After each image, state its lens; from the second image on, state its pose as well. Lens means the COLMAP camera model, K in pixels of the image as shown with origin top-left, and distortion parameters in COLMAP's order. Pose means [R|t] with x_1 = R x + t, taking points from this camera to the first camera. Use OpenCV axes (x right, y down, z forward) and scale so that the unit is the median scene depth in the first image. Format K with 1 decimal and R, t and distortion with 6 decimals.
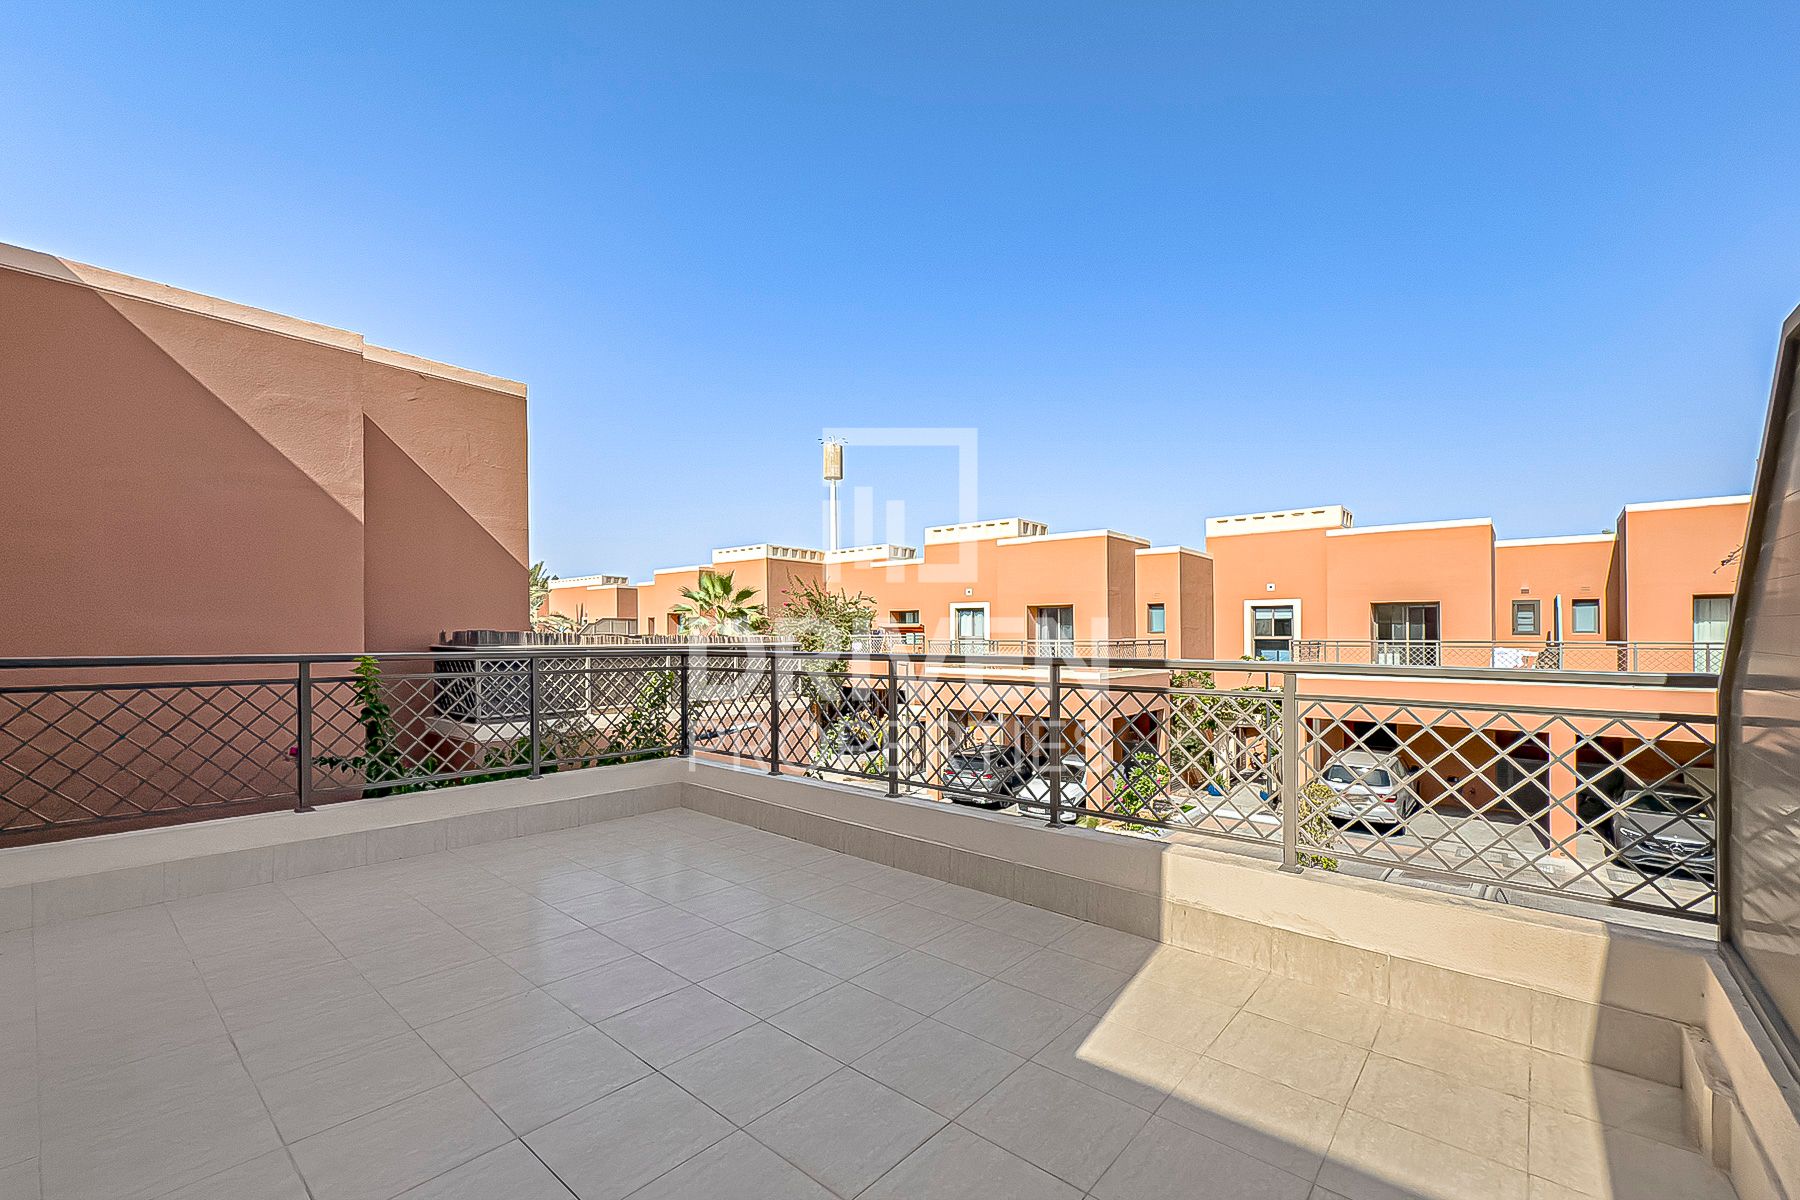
lens RADIAL K [[740.3, 0, 905.8], [0, 740.3, 636.7], [0, 0, 1]] dist [-0.000956, -0.000081]
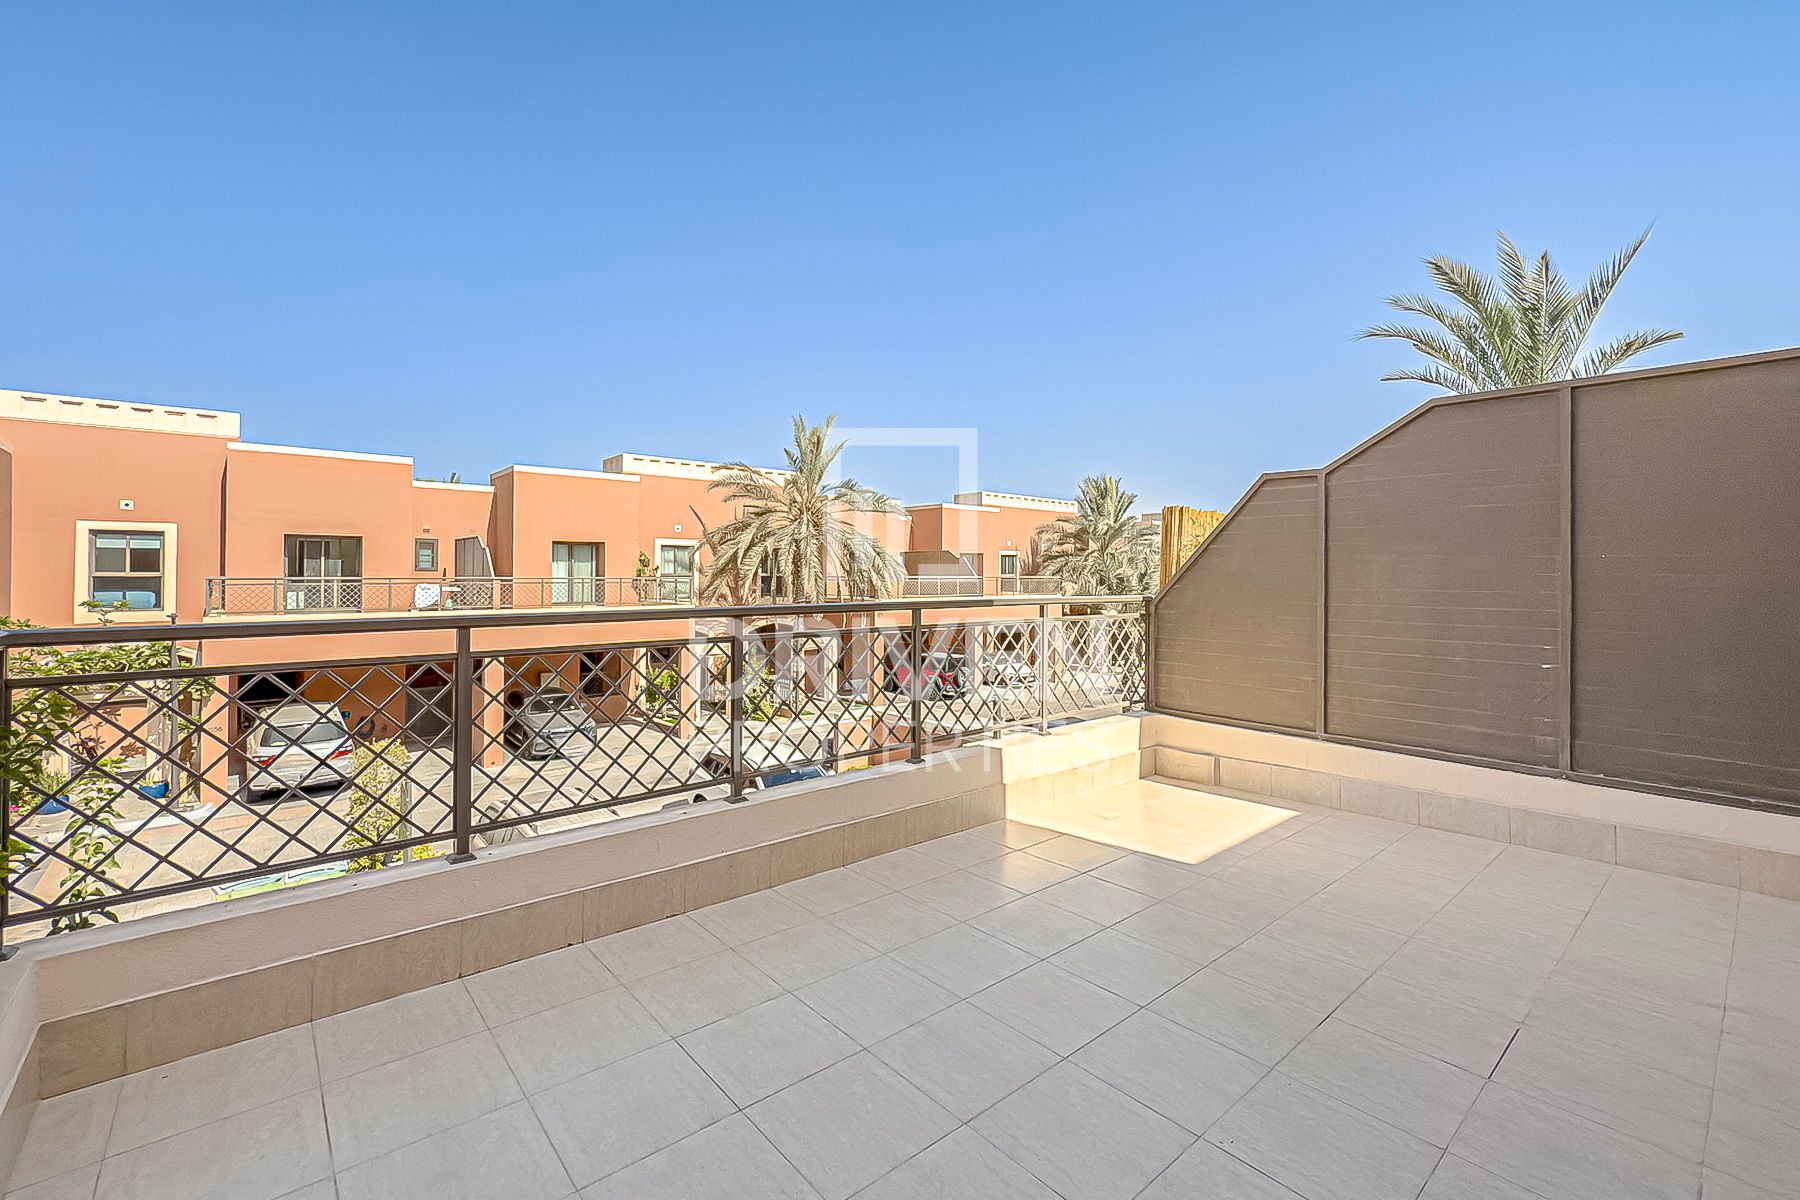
lens RADIAL K [[768.0, 0, 907.0], [0, 768.0, 566.4], [0, 0, 1]] dist [0.000005, 0.000296]
pose [[0.153574, 0.007522, 0.988109, -0.148542], [-0.001445, 0.999972, -0.007388, -0.002307], [-0.988136, -0.000293, 0.153581, 0.142412]]
